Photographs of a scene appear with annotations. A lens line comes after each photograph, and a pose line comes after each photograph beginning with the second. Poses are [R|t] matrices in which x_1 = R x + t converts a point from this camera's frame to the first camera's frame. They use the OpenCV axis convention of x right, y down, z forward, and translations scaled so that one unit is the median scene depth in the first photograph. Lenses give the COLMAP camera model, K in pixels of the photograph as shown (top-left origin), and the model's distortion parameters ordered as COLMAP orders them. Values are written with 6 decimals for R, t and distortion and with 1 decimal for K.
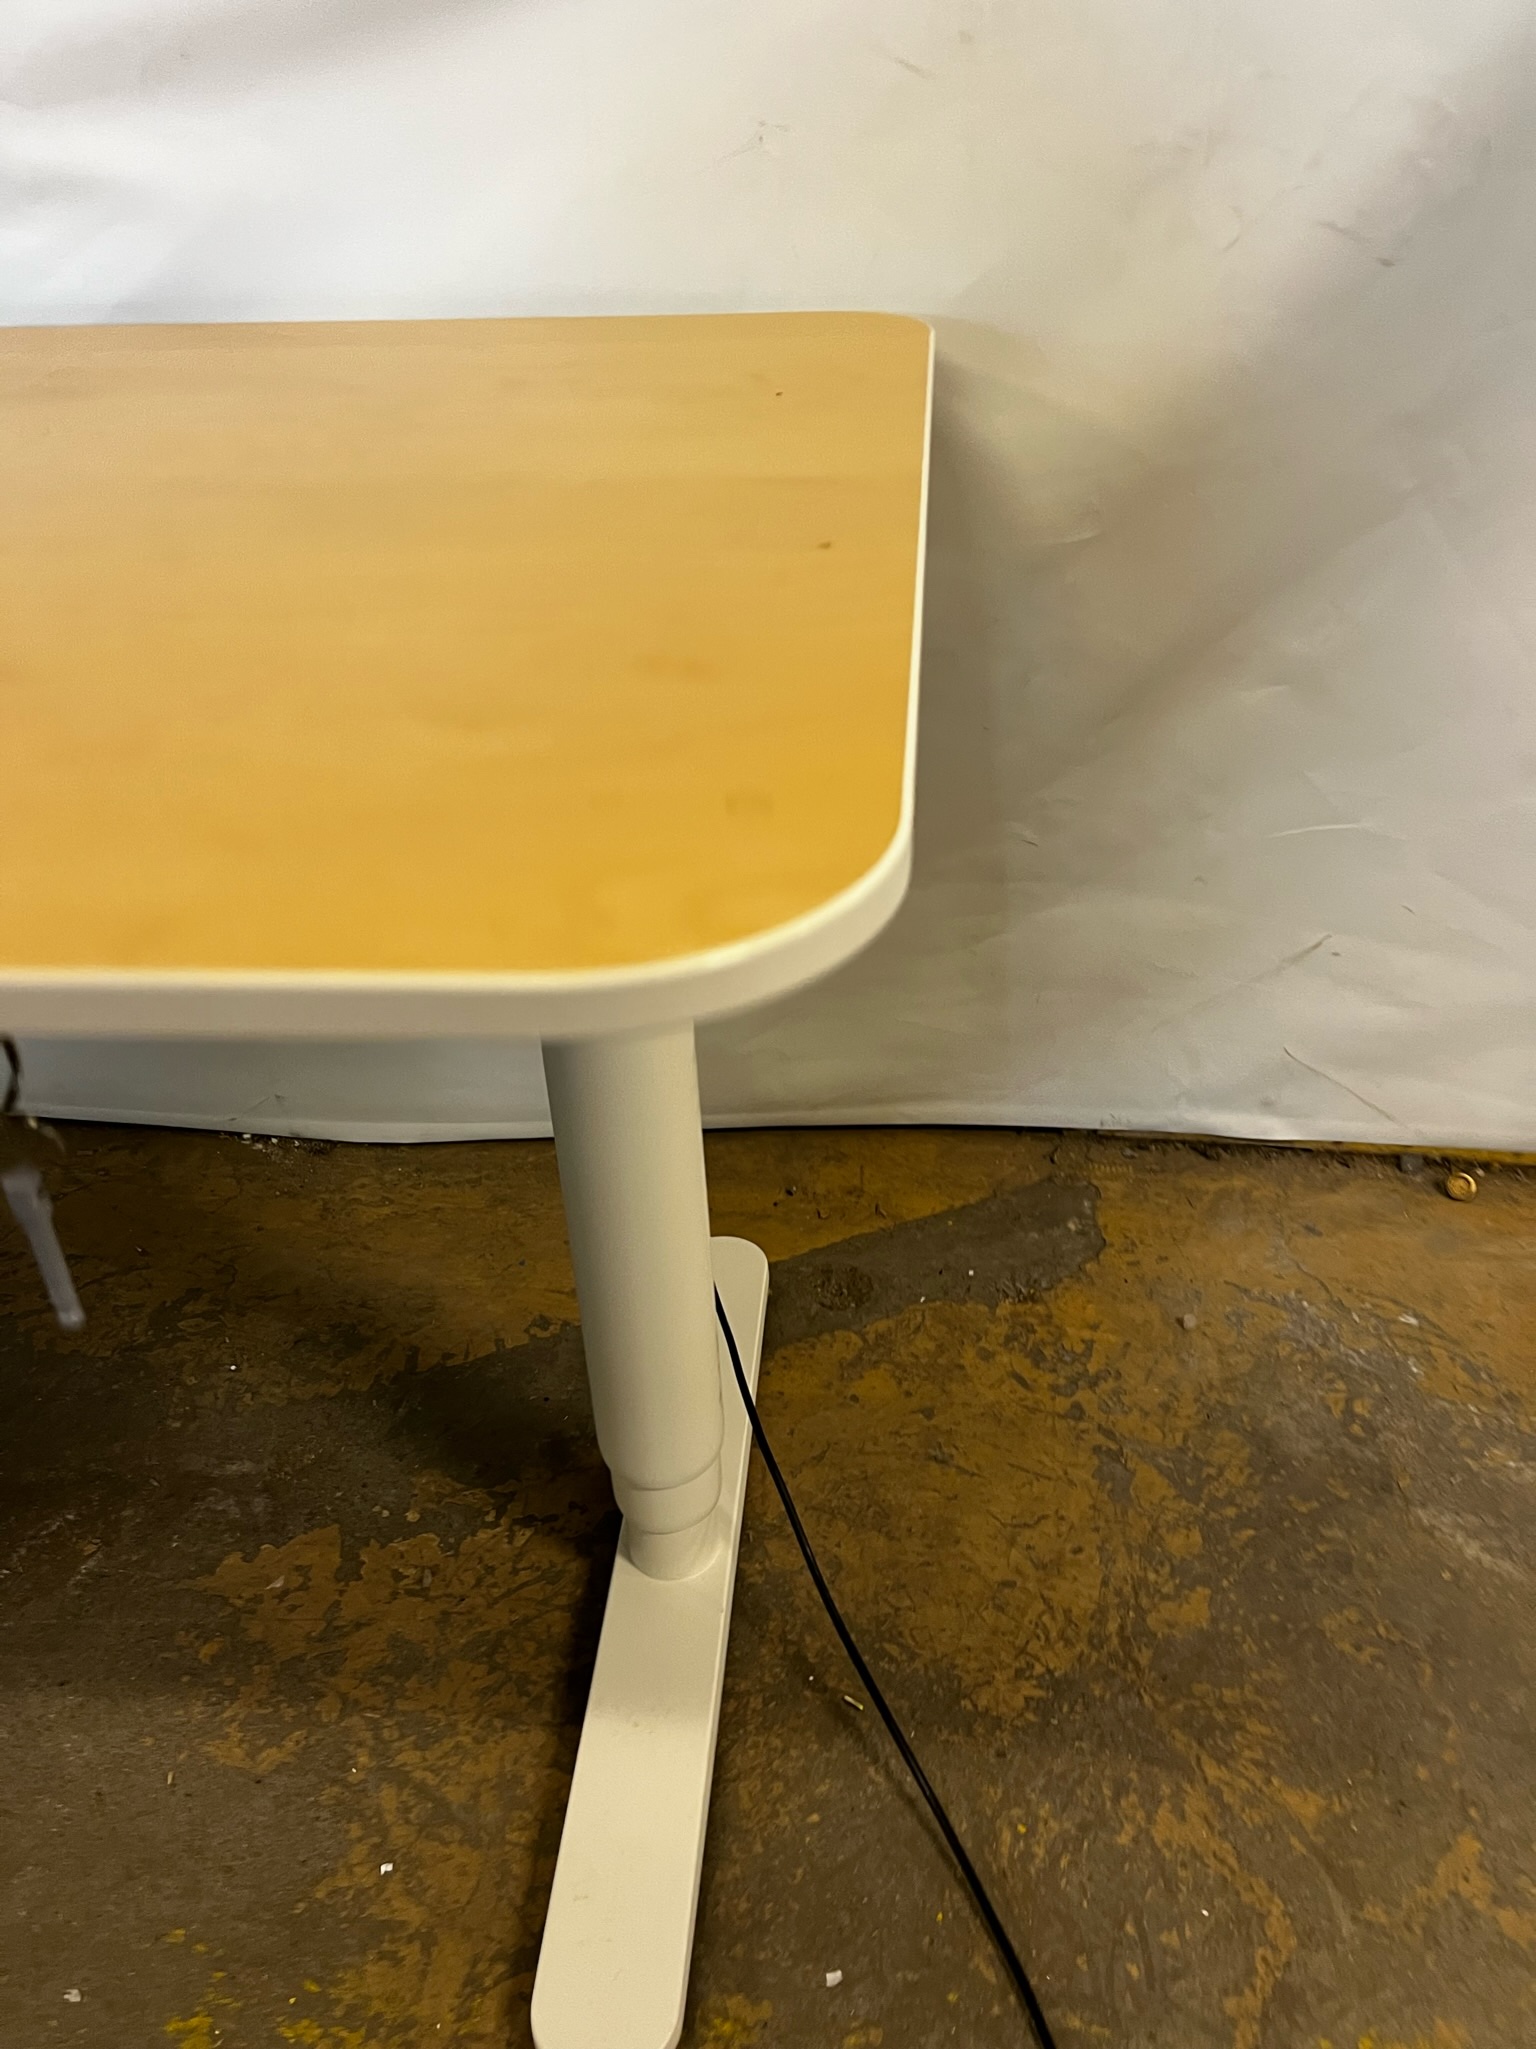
lens RADIAL K [[1574.7, 0, 860.1], [0, 1574.7, 997.3], [0, 0, 1]] dist [0.055200, -0.057208]
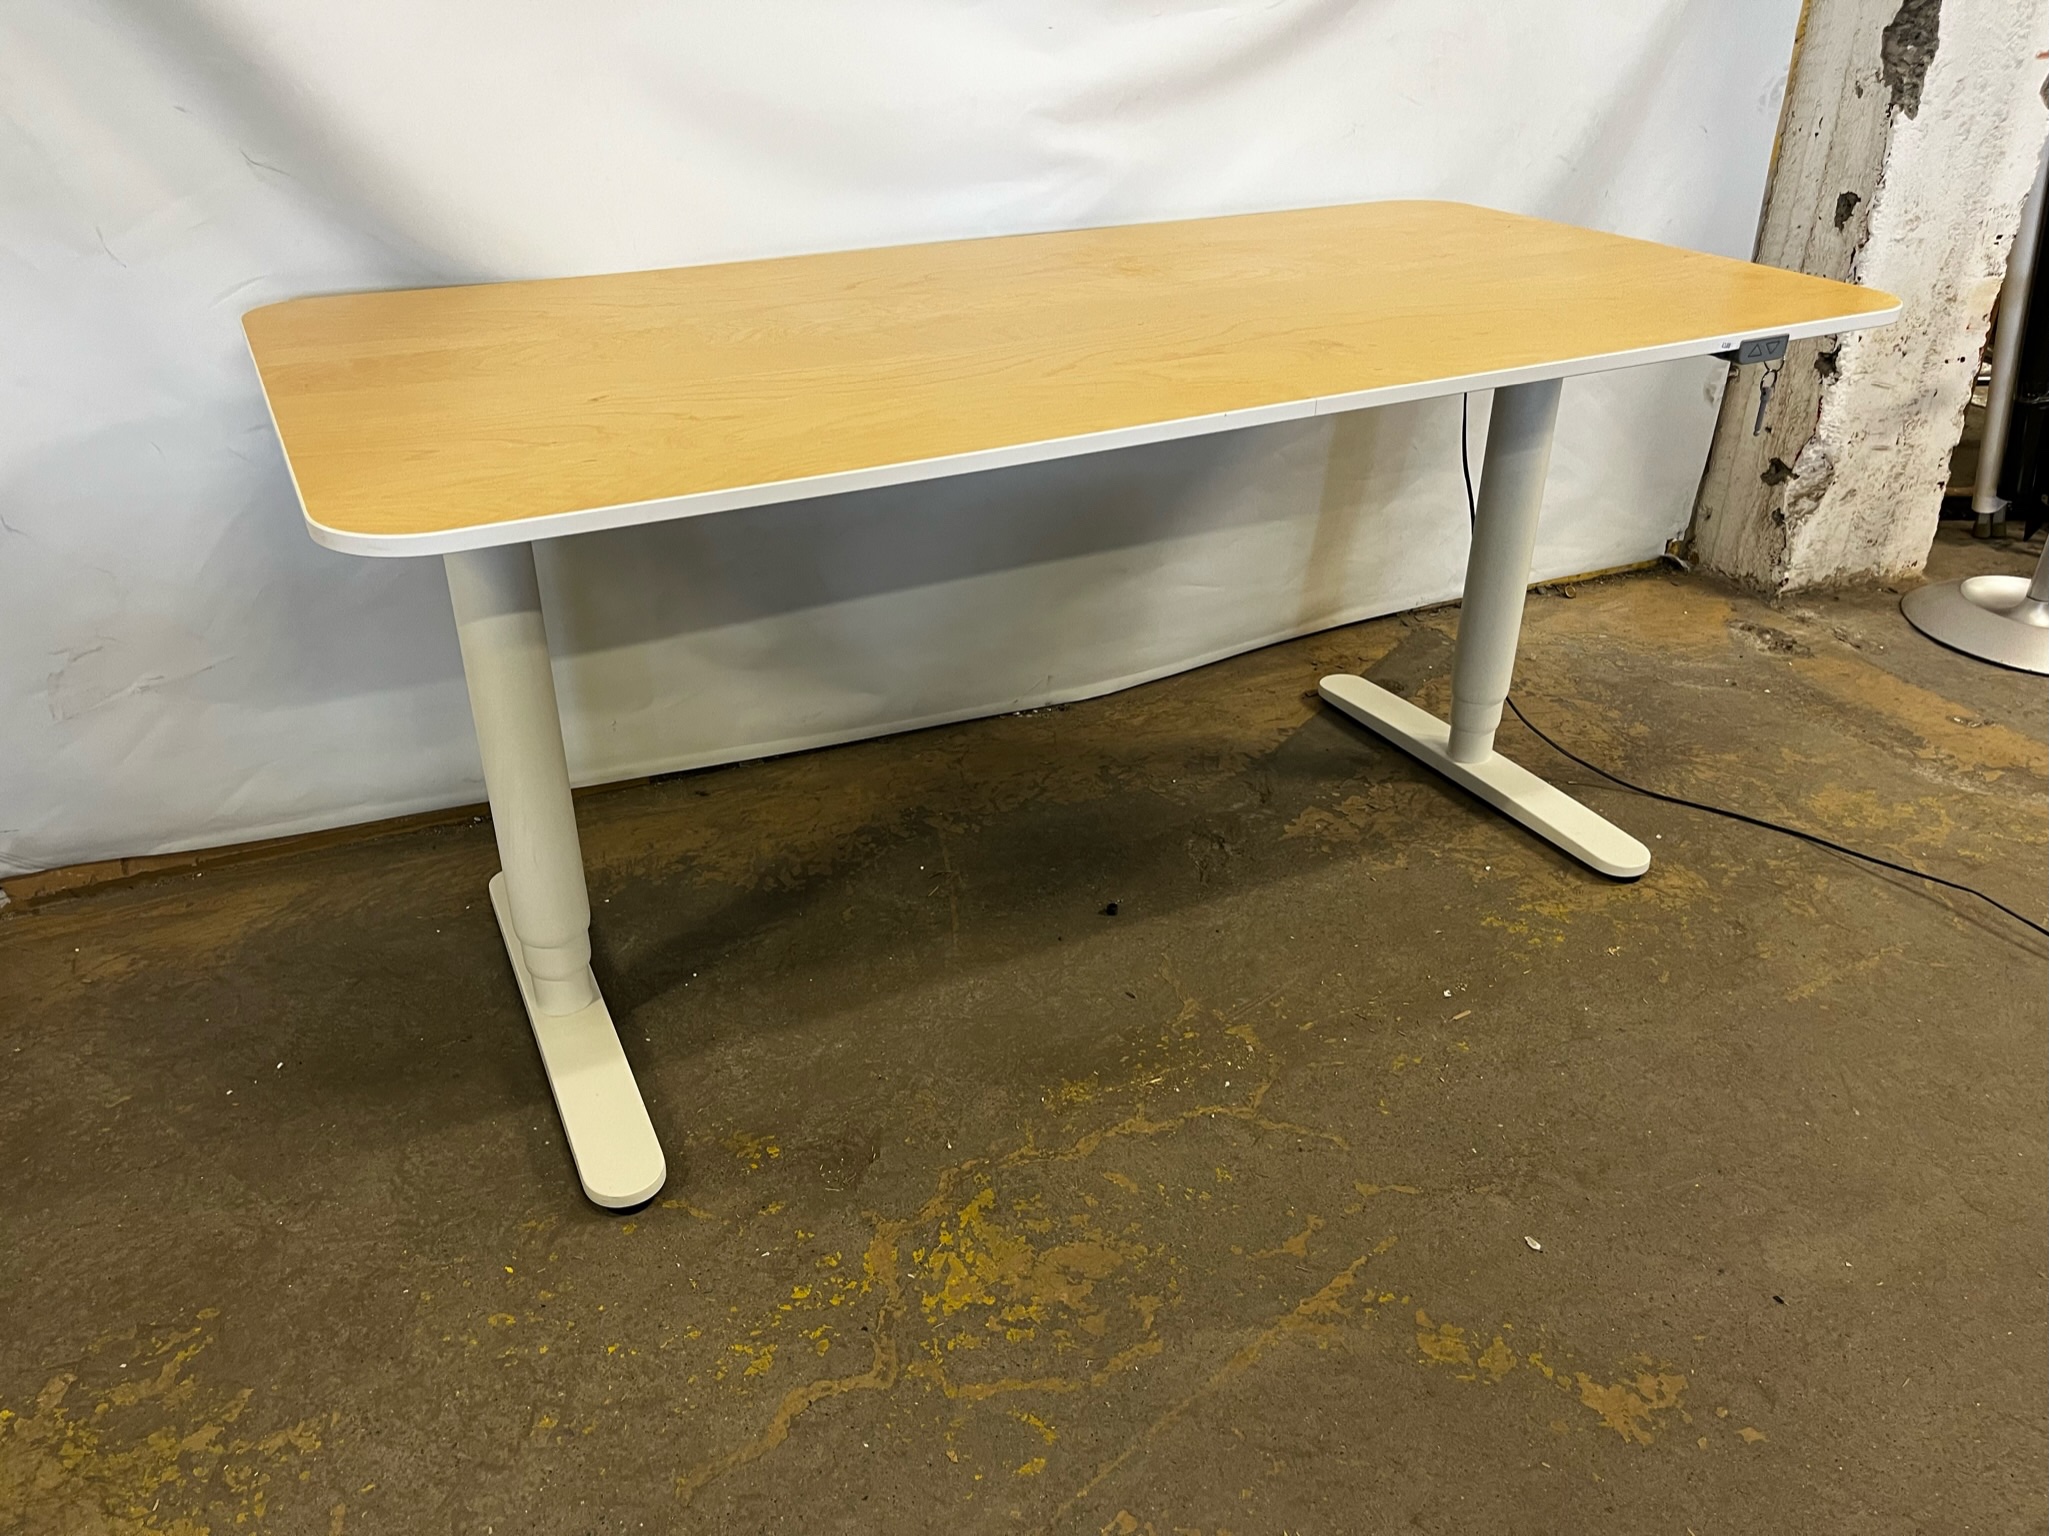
lens RADIAL K [[1574.7, 0, 1003.5], [0, 1574.7, 766.1], [0, 0, 1]] dist [0.055200, -0.057208]
pose [[0.845857, -0.219896, 0.485976, -1.543427], [0.257527, 0.966208, -0.011040, 0.198936], [-0.467126, 0.134490, 0.873903, -0.532152]]
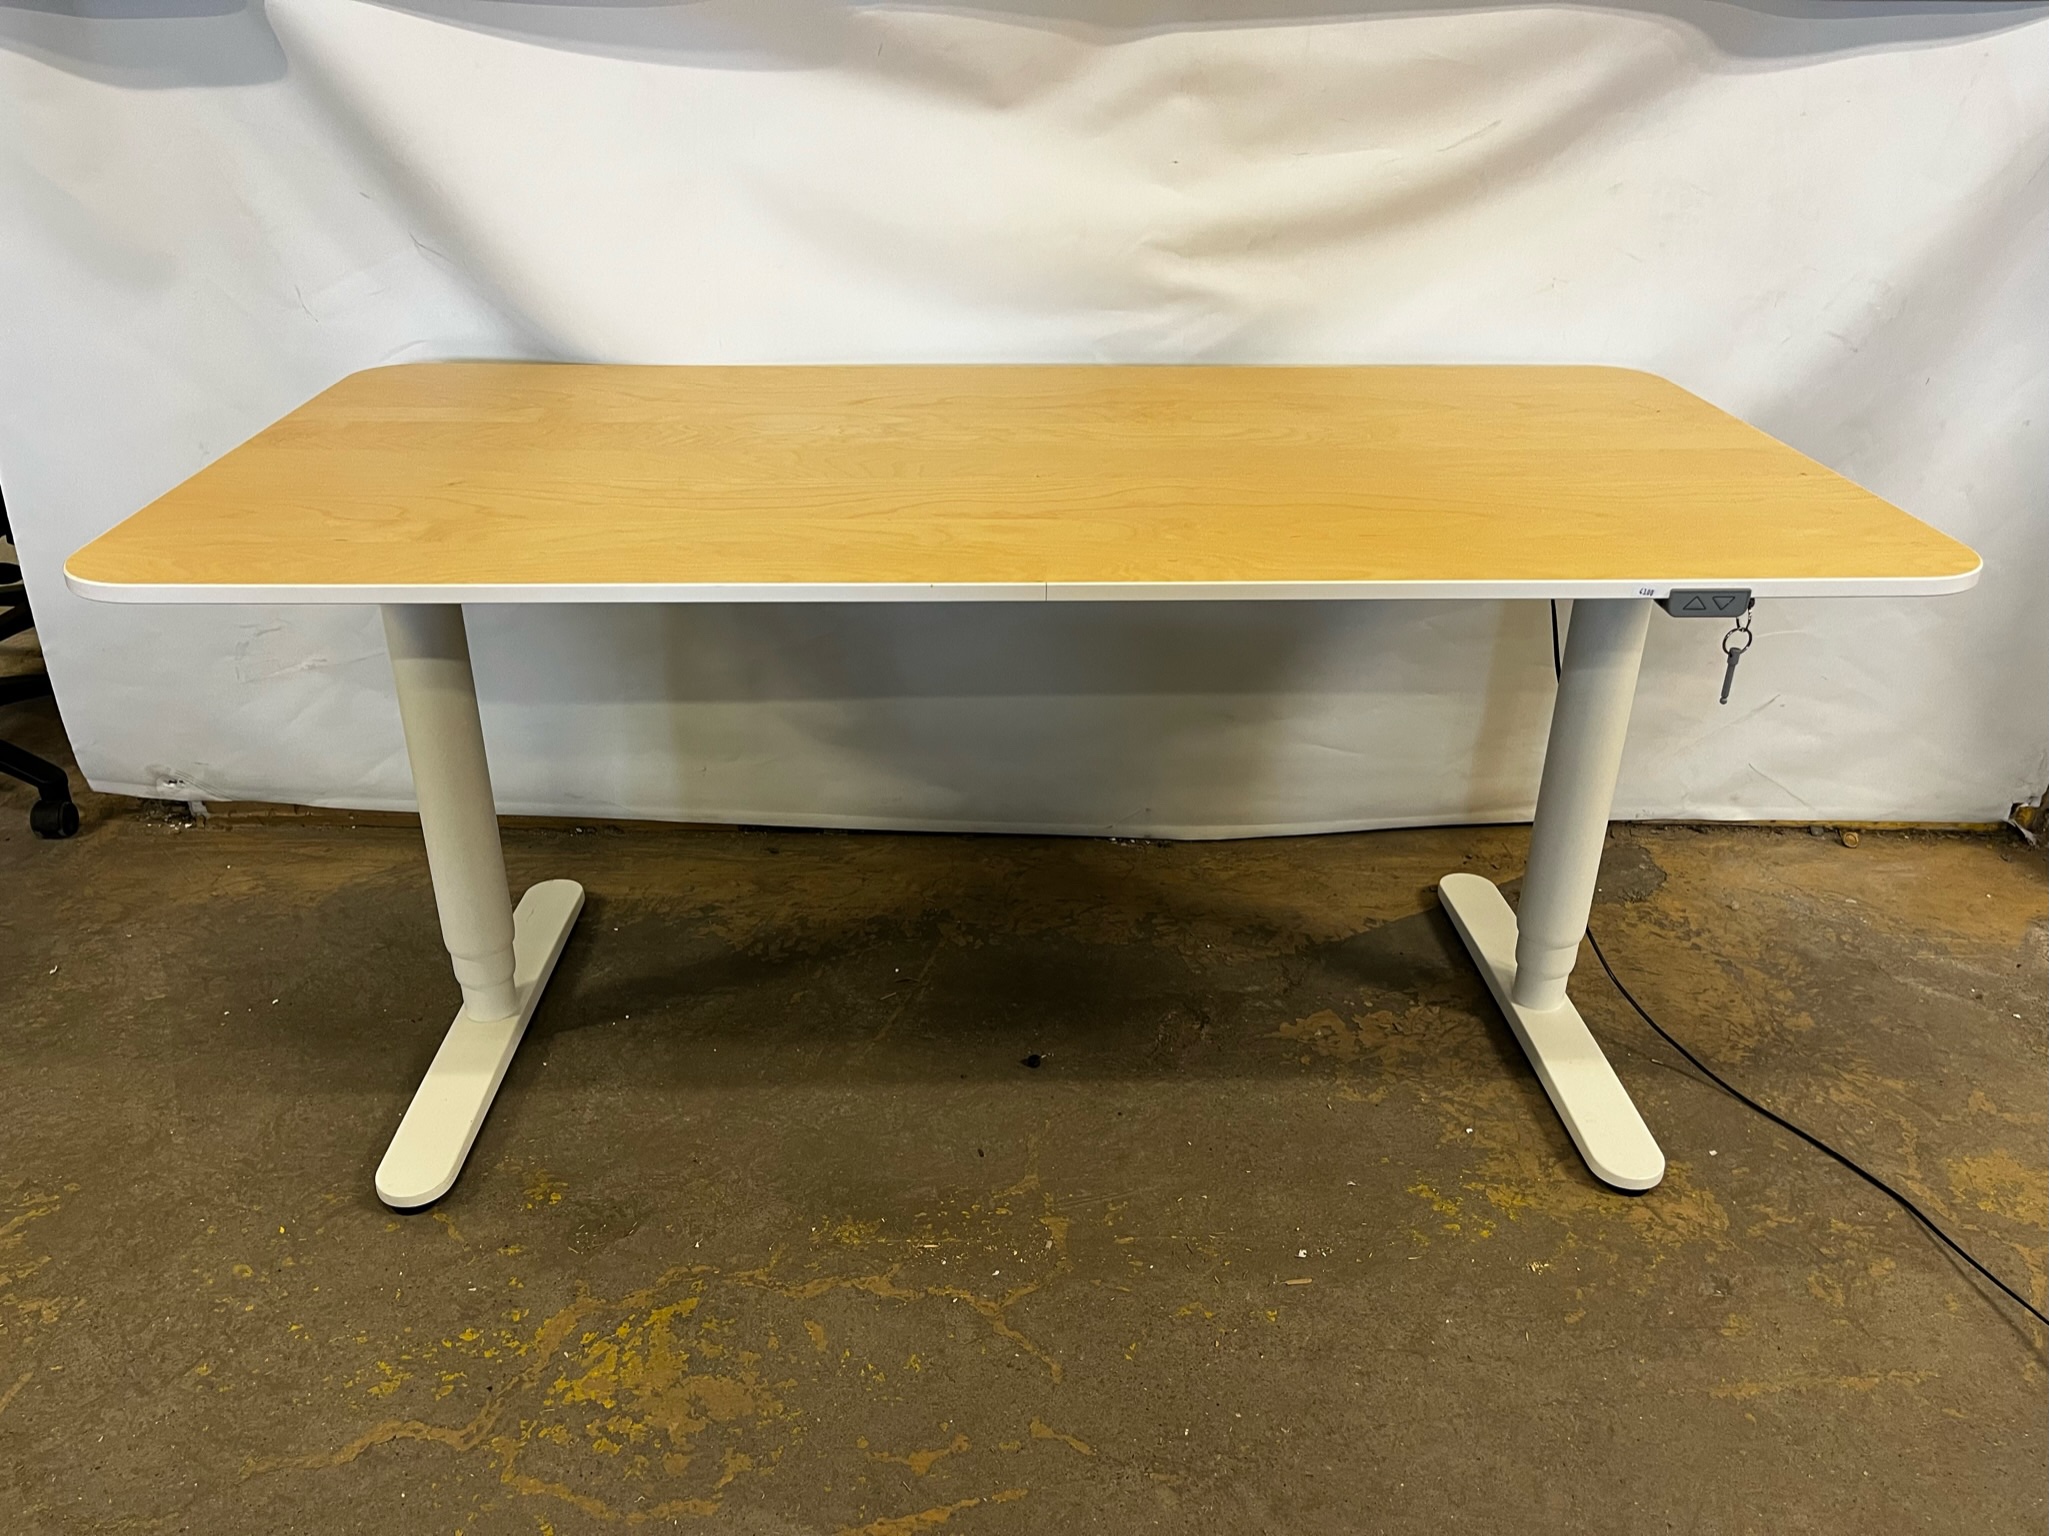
lens RADIAL K [[1574.7, 0, 1045.0], [0, 1574.7, 761.1], [0, 0, 1]] dist [0.055200, -0.057208]
pose [[0.991350, -0.013702, 0.130525, -0.847209], [0.027563, 0.994092, -0.104984, 0.222916], [-0.128315, 0.107673, 0.985871, -0.729510]]
